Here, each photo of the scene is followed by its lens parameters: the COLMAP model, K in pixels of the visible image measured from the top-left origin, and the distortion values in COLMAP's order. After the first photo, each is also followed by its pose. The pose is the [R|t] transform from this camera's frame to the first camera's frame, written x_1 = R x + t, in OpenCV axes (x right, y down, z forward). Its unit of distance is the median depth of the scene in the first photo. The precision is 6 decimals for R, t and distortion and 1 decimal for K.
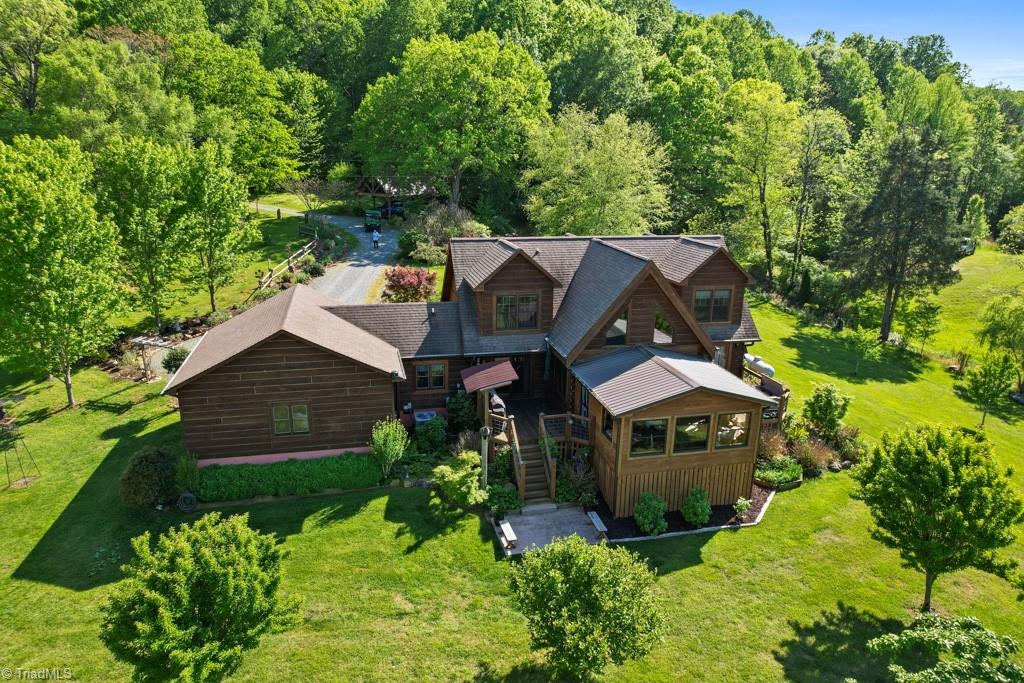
lens RADIAL K [[654.7, 0, 512.0], [0, 654.7, 341.5], [0, 0, 1]] dist [-0.083535, 0.080950]
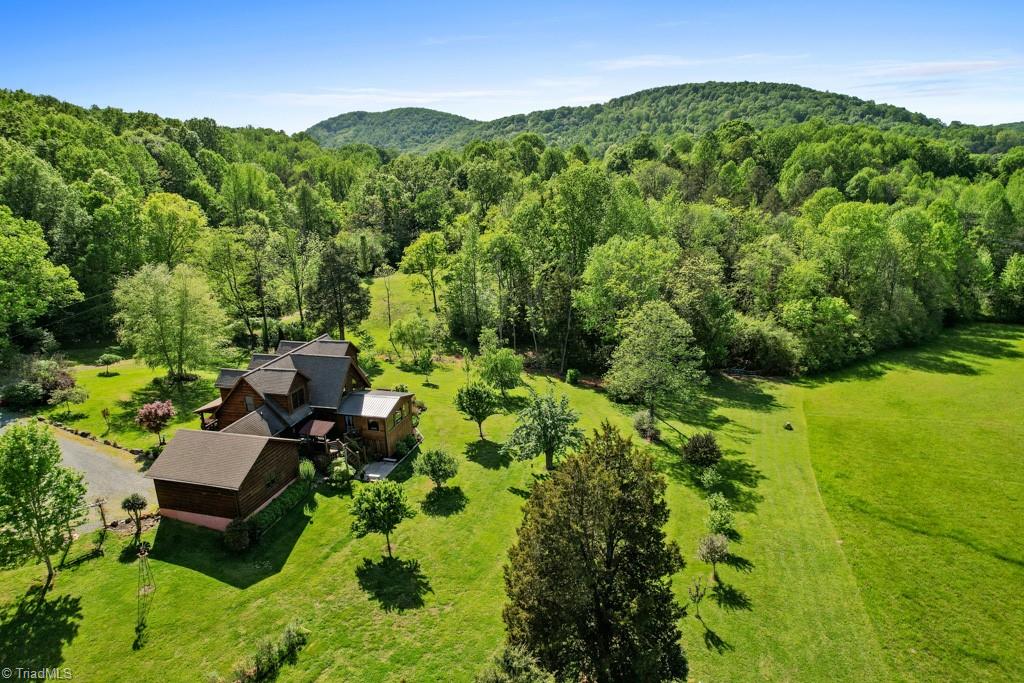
lens RADIAL K [[654.7, 0, 512.0], [0, 654.7, 341.5], [0, 0, 1]] dist [-0.083535, 0.080950]
pose [[0.493308, -0.274104, 0.825539, -1.226450], [0.276547, 0.949234, 0.149922, -0.313903], [-0.824724, 0.154343, 0.544067, -0.652772]]
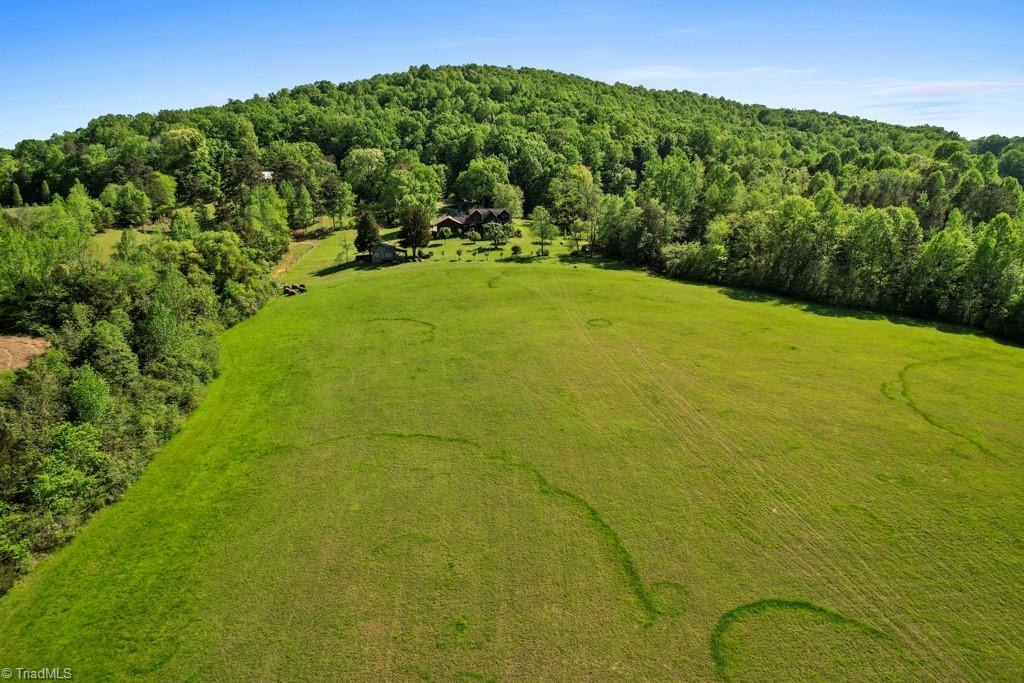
lens RADIAL K [[654.7, 0, 512.0], [0, 654.7, 341.5], [0, 0, 1]] dist [-0.083535, 0.080950]
pose [[0.989637, 0.018285, -0.142423, 1.396584], [-0.018968, 0.999814, -0.003444, 1.296105], [0.142333, 0.006110, 0.989800, -5.938140]]
